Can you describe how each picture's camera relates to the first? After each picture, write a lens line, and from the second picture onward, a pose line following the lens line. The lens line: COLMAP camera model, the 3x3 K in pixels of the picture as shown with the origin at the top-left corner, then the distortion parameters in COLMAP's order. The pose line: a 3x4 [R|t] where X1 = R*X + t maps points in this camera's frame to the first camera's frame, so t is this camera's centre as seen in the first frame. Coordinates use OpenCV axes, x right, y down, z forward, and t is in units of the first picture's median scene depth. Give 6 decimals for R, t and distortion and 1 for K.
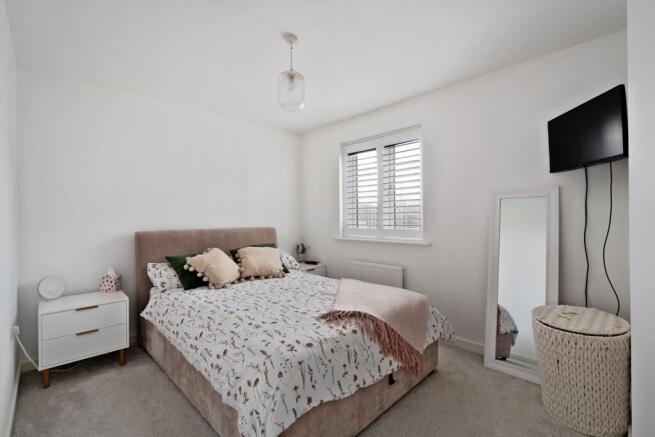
lens RADIAL K [[290.6, 0, 327.5], [0, 290.6, 218.5], [0, 0, 1]] dist [-0.000106, 0.000027]
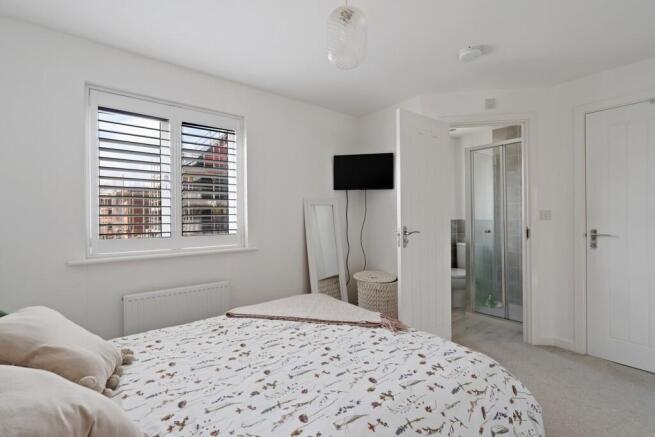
lens RADIAL K [[290.6, 0, 327.5], [0, 290.6, 218.5], [0, 0, 1]] dist [-0.000106, 0.000027]
pose [[0.104863, 0.000659, 0.994487, -0.749204], [0.014525, 0.999892, -0.002194, -0.005164], [-0.994381, 0.014675, 0.104842, 0.892858]]
